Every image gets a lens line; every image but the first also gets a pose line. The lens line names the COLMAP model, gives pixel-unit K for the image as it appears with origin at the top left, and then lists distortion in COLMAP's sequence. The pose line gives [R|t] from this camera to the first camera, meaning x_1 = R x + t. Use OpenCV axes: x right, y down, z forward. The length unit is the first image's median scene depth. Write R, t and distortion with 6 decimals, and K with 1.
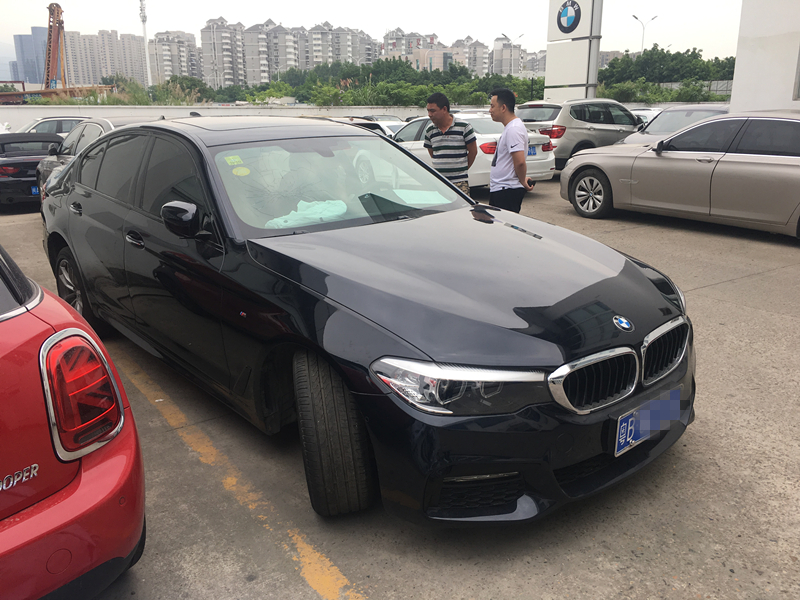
lens RADIAL K [[682.7, 0, 397.6], [0, 682.7, 299.1], [0, 0, 1]] dist [0.075808, -0.110346]
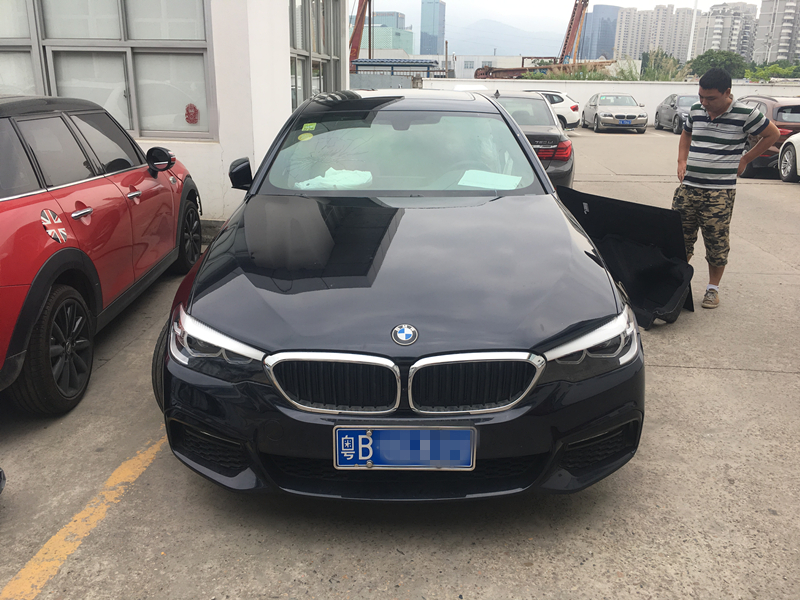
lens RADIAL K [[682.7, 0, 397.6], [0, 682.7, 299.1], [0, 0, 1]] dist [0.075808, -0.110346]
pose [[0.752468, 0.216192, -0.622136, 0.625706], [-0.196154, 0.975289, 0.101666, -0.069494], [0.628742, 0.045534, 0.776280, 0.232216]]
